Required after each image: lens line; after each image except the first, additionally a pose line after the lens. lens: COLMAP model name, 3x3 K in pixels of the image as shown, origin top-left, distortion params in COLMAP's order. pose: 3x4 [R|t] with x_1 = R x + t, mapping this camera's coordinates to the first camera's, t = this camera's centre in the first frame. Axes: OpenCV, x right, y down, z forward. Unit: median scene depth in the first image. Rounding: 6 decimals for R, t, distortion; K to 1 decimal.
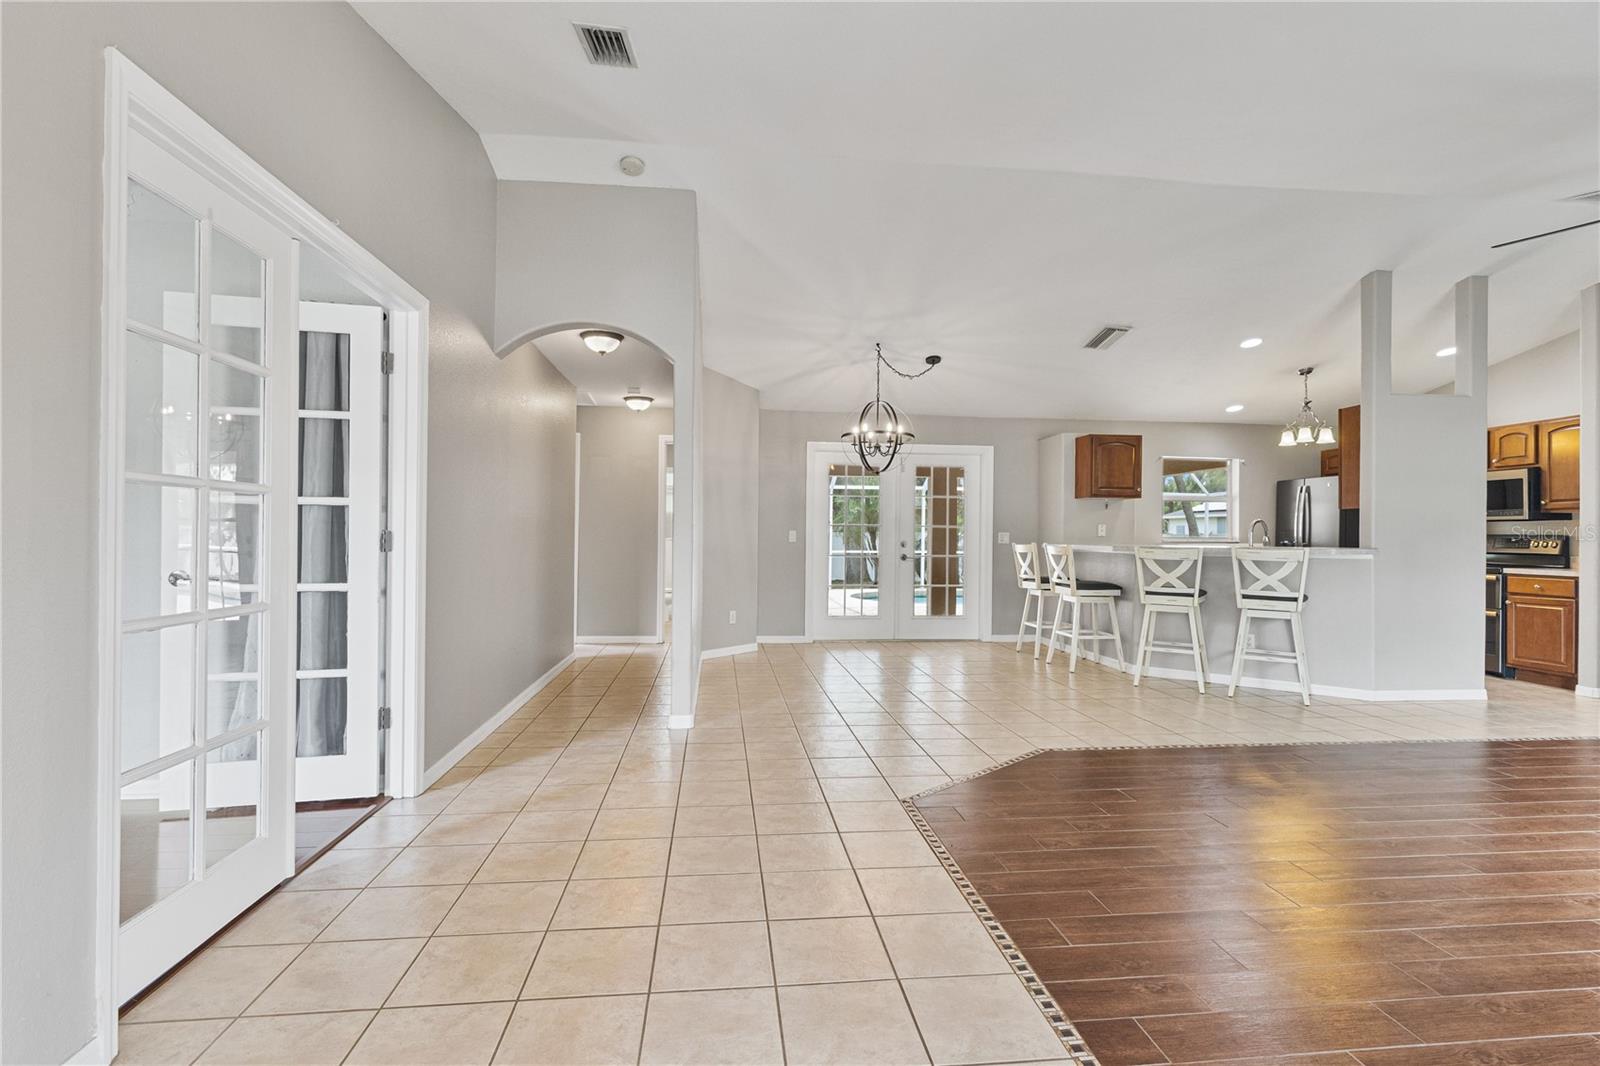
lens RADIAL K [[744.3, 0, 797.6], [0, 744.3, 532.8], [0, 0, 1]] dist [0.002434, -0.001089]
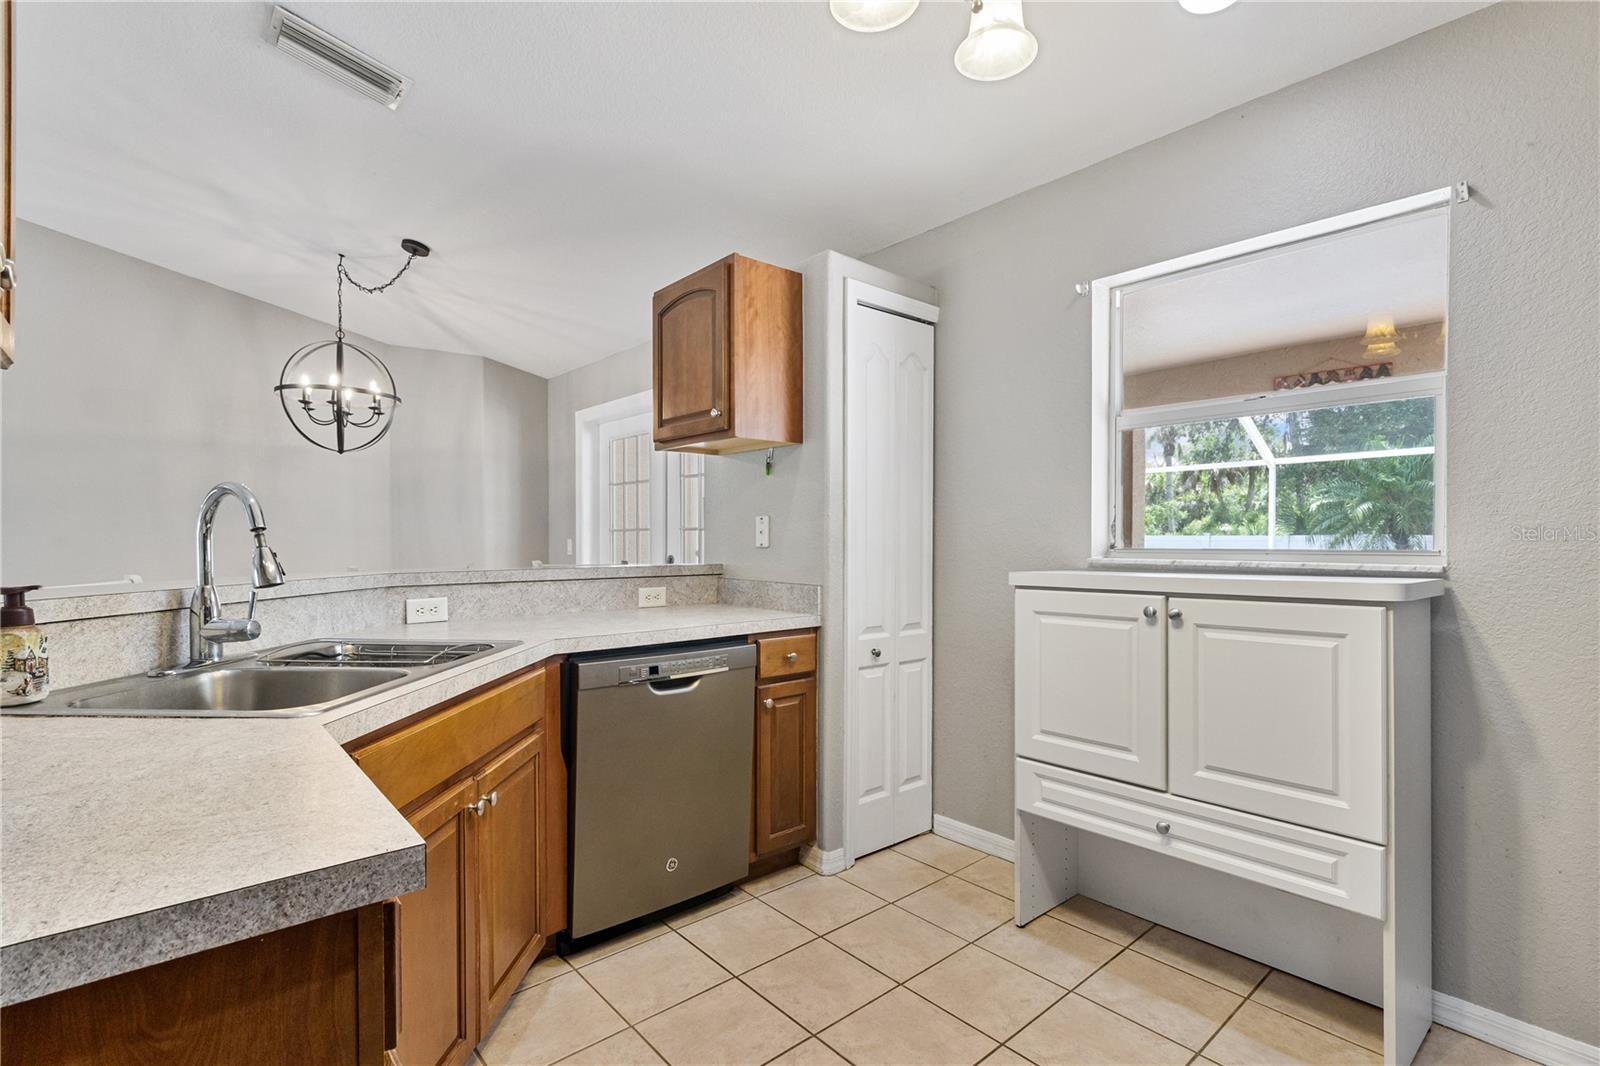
lens RADIAL K [[744.3, 0, 798.4], [0, 744.3, 549.0], [0, 0, 1]] dist [0.002434, -0.001089]
pose [[0.565355, 0.004129, -0.824837, 0.859243], [0.004088, 0.999961, 0.007807, 0.003360], [0.824838, -0.007786, 0.565316, 0.935091]]
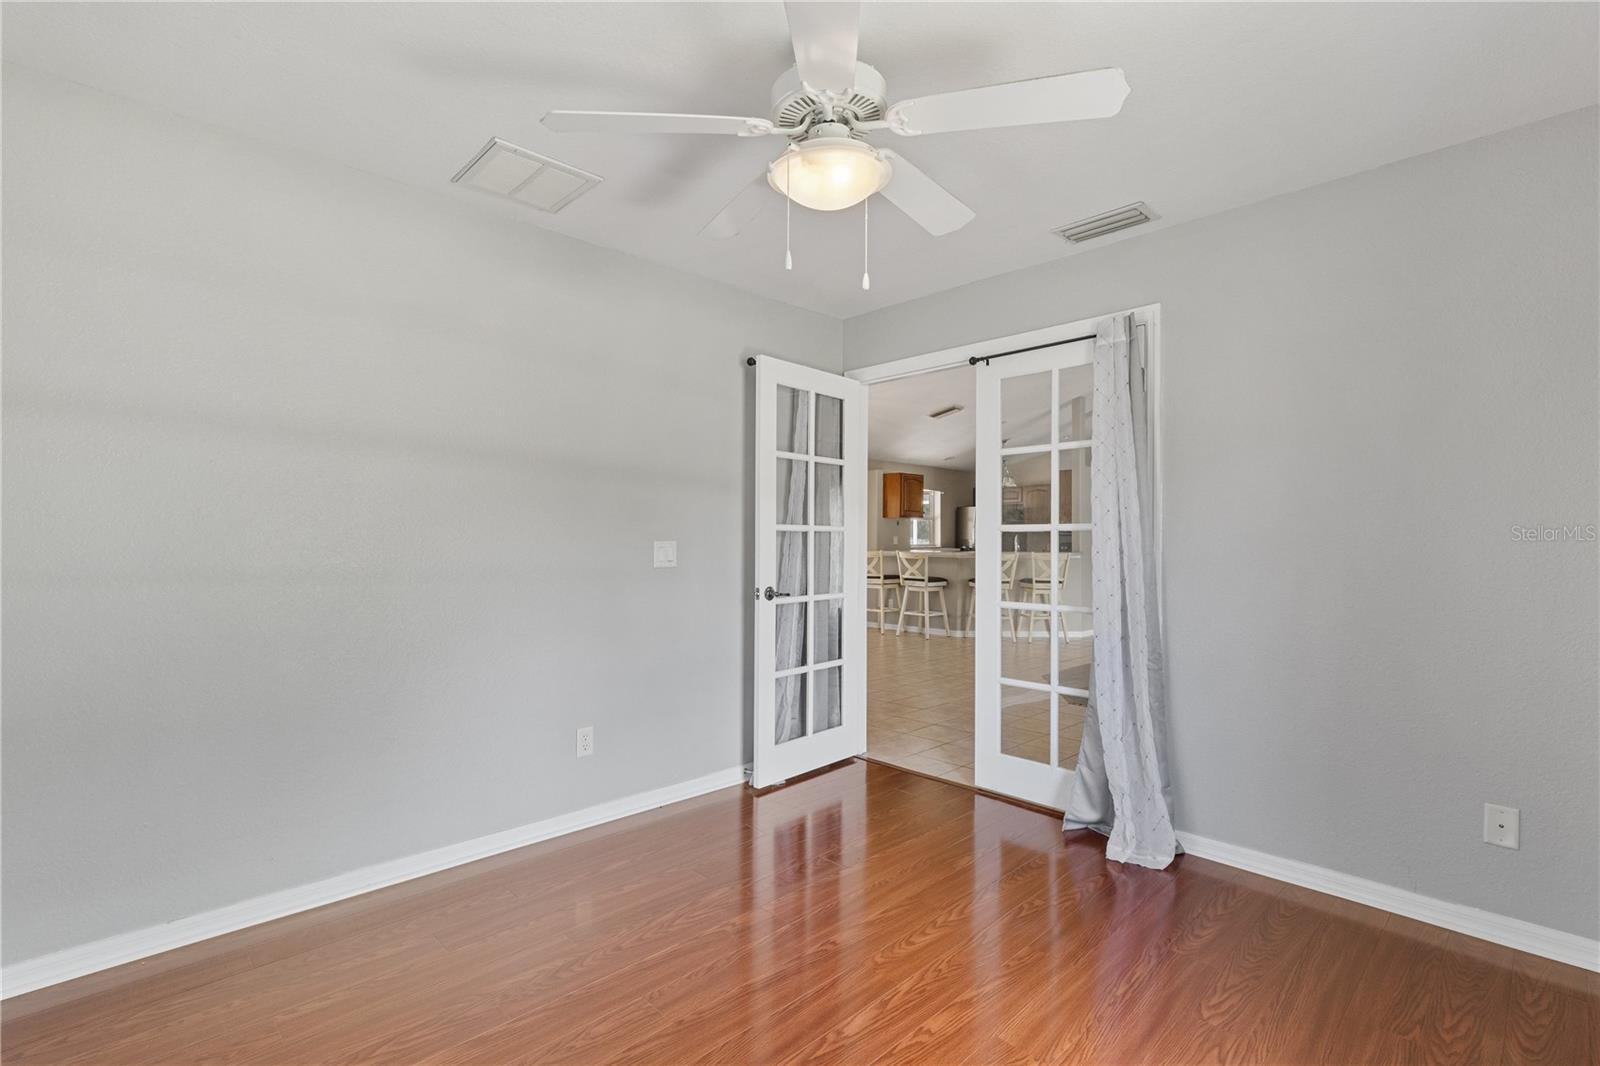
lens RADIAL K [[744.3, 0, 808.0], [0, 744.3, 530.2], [0, 0, 1]] dist [0.002434, -0.001089]
pose [[0.780189, 0.006347, 0.625512, -0.696205], [-0.001995, 0.999969, -0.007658, -0.014038], [-0.625541, 0.004727, 0.780177, 0.013610]]
